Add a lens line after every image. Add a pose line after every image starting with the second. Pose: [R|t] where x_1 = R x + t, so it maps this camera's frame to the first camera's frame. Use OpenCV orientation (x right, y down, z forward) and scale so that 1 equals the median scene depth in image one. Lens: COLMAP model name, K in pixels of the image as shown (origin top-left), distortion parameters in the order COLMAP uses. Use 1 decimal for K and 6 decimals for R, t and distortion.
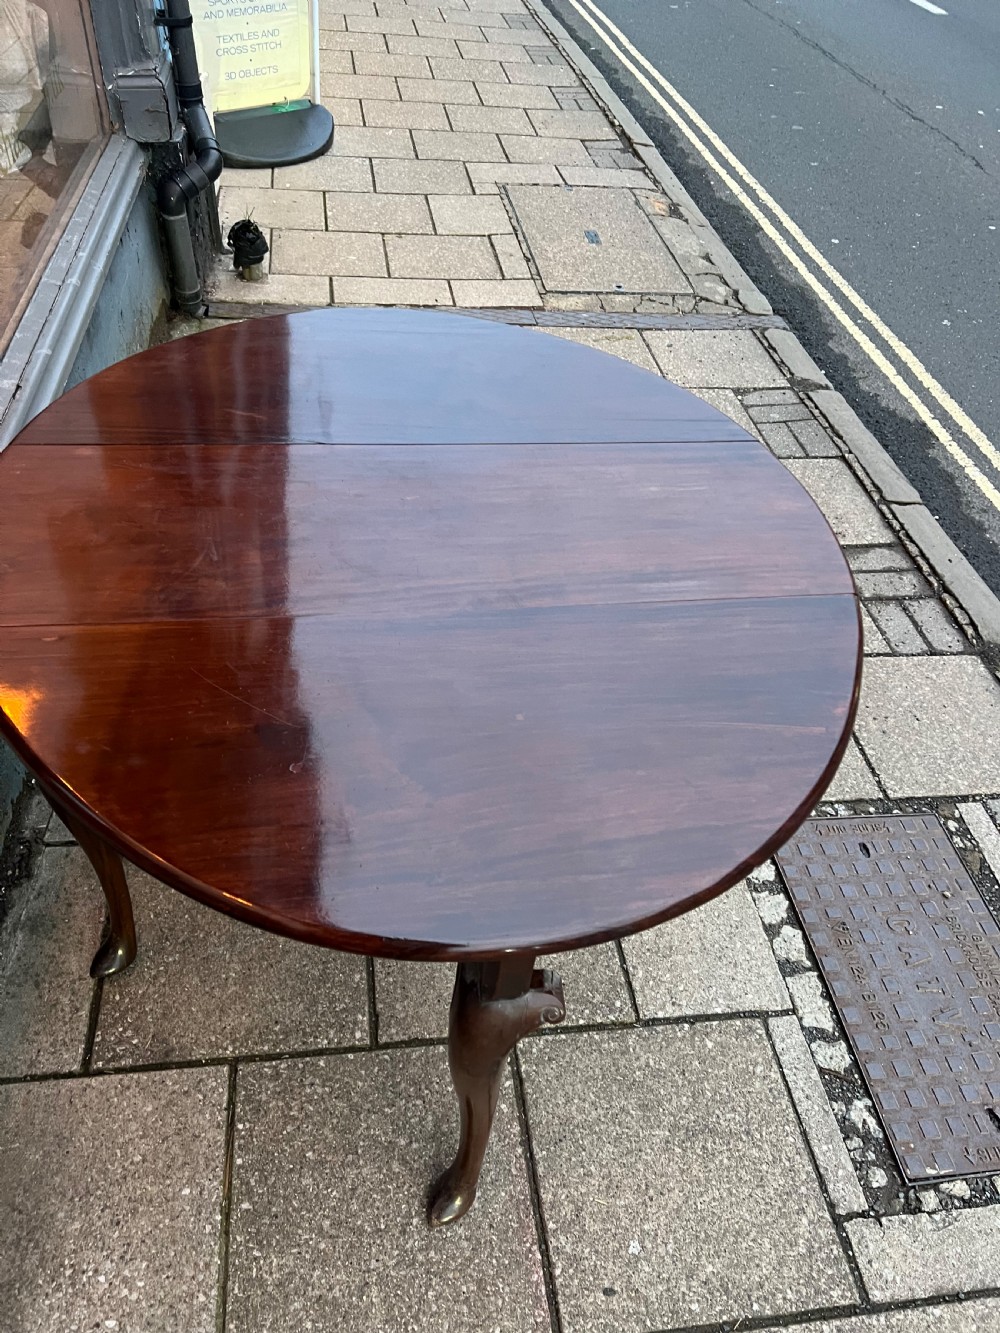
lens RADIAL K [[1004.0, 0, 497.6], [0, 1004.0, 681.0], [0, 0, 1]] dist [0.052523, -0.059076]
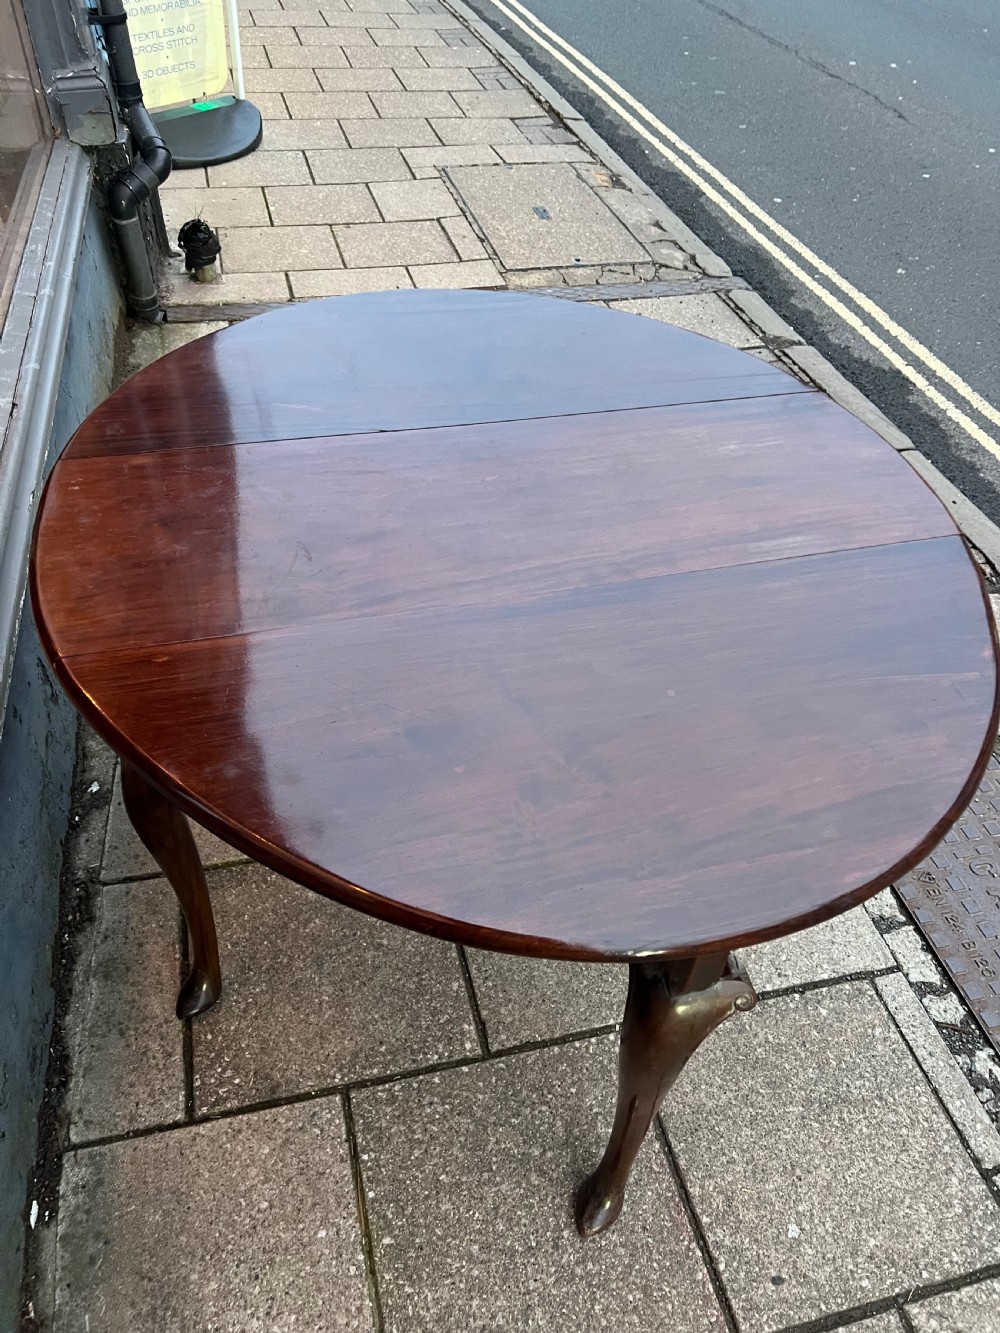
lens RADIAL K [[1004.0, 0, 496.5], [0, 1004.0, 665.6], [0, 0, 1]] dist [0.052523, -0.059076]
pose [[0.993406, -0.099338, 0.057246, -0.131851], [0.099559, 0.995031, -0.001011, -0.003461], [-0.056861, 0.006704, 0.998360, 0.043177]]
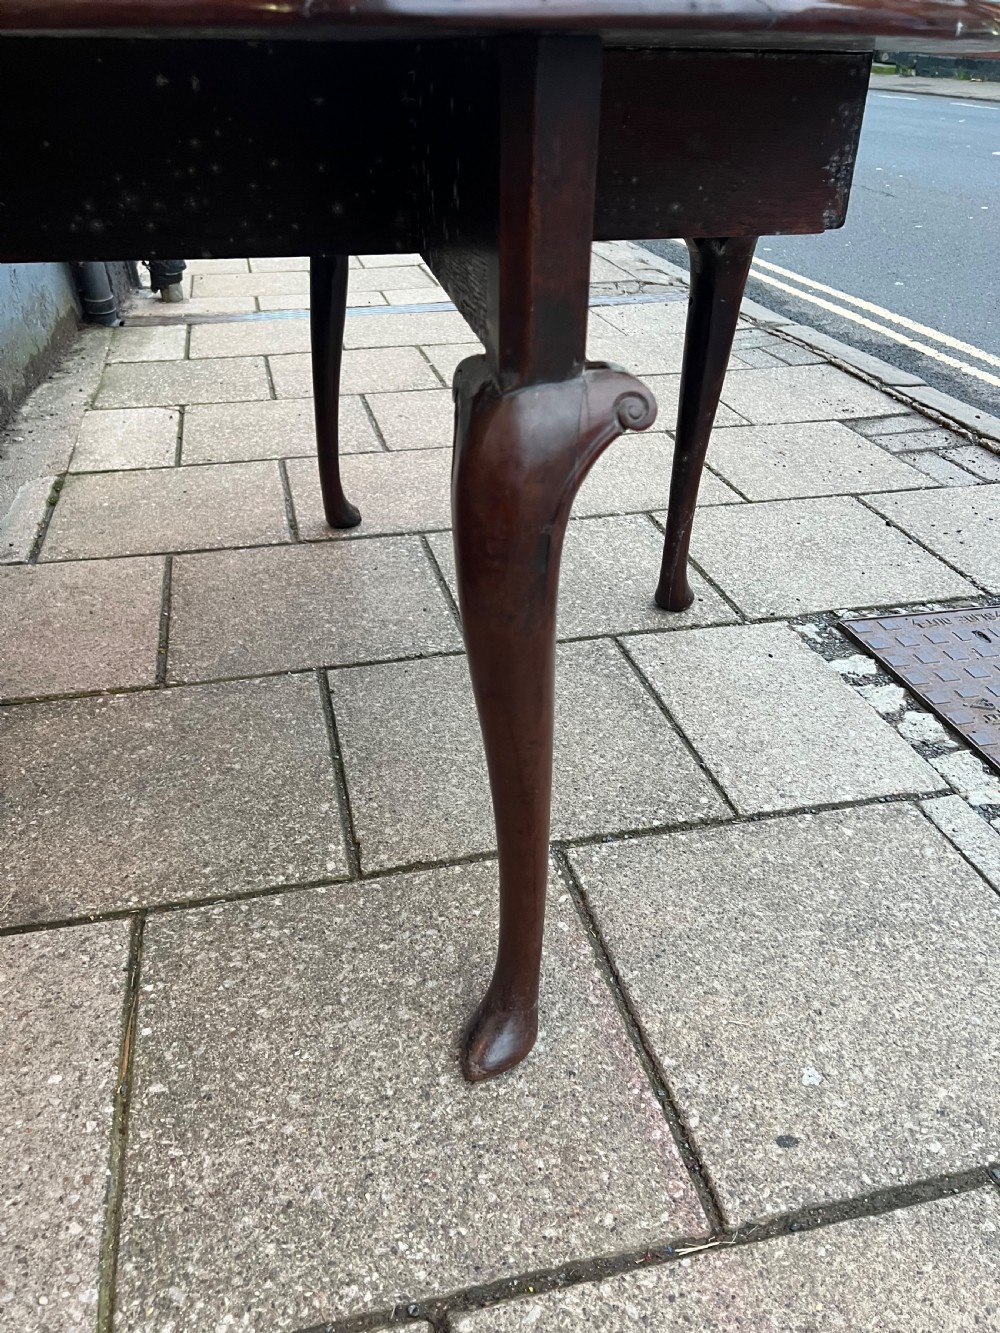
lens RADIAL K [[1004.0, 0, 499.7], [0, 1004.0, 676.6], [0, 0, 1]] dist [0.052523, -0.059076]
pose [[0.991917, -0.121731, 0.035807, -0.036448], [0.126449, 0.971761, -0.199225, 0.379490], [-0.010544, 0.202142, 0.979299, 0.327542]]
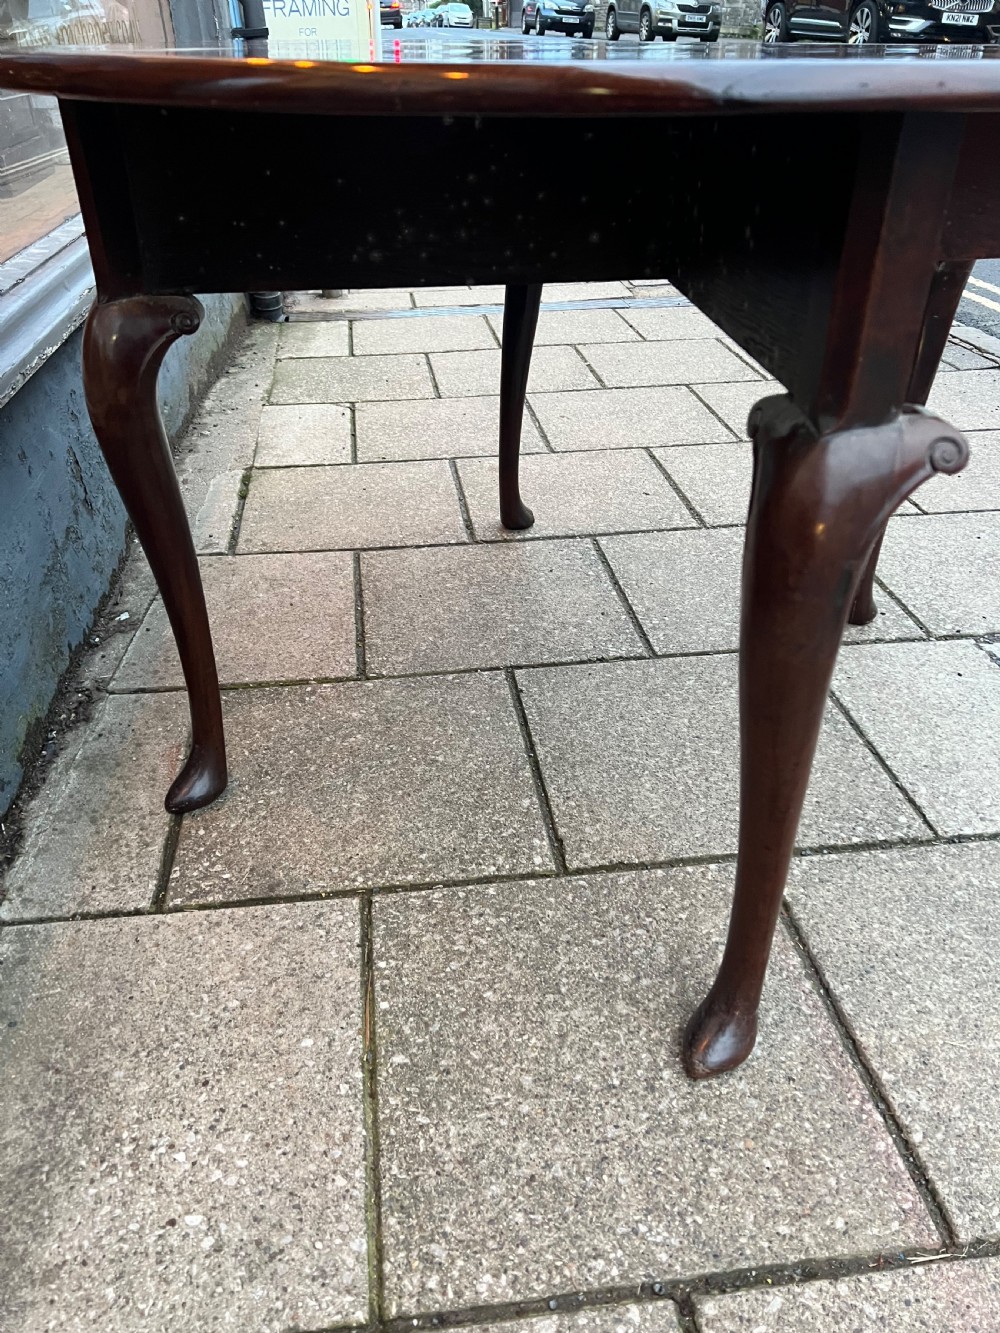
lens RADIAL K [[1004.0, 0, 496.2], [0, 1004.0, 678.2], [0, 0, 1]] dist [0.052523, -0.059076]
pose [[0.995028, -0.076269, -0.064046, -0.113795], [0.062386, 0.978595, -0.196112, 0.365322], [0.077632, 0.191141, 0.978488, 0.295754]]
